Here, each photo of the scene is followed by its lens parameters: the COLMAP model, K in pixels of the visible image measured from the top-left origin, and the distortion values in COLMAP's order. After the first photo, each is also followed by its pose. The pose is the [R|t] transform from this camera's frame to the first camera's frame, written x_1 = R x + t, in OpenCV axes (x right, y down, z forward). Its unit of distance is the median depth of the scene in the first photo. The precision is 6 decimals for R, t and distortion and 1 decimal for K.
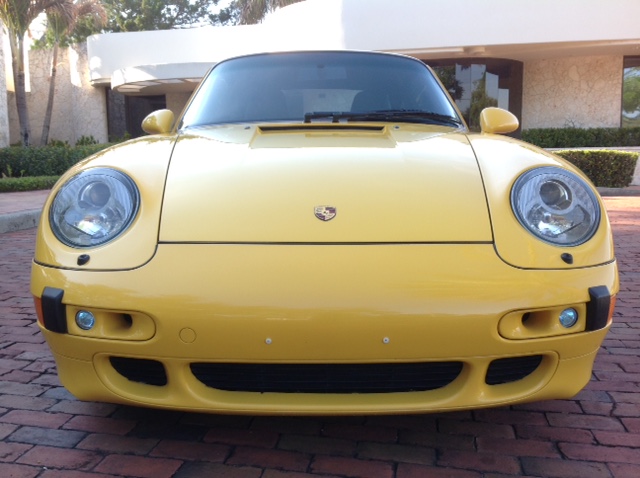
lens RADIAL K [[605.7, 0, 320.0], [0, 605.7, 239.0], [0, 0, 1]] dist [0.110535, -0.231983]
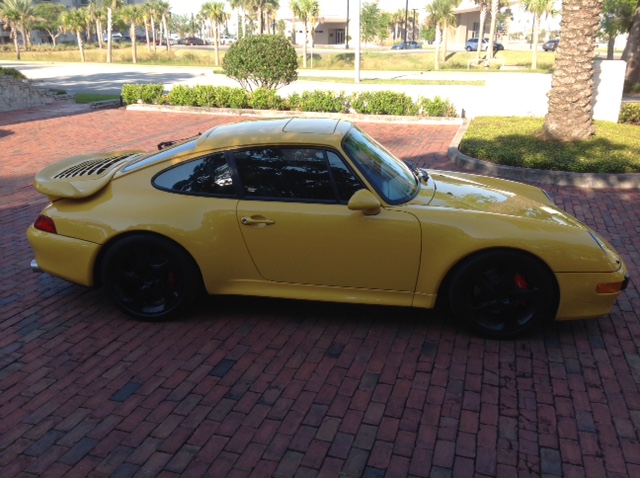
lens RADIAL K [[605.7, 0, 320.0], [0, 605.7, 239.0], [0, 0, 1]] dist [0.110535, -0.231983]
pose [[0.104568, -0.299766, 0.948265, -2.206790], [0.120097, 0.950320, 0.287172, -0.723384], [-0.987240, 0.083854, 0.135374, 1.380846]]
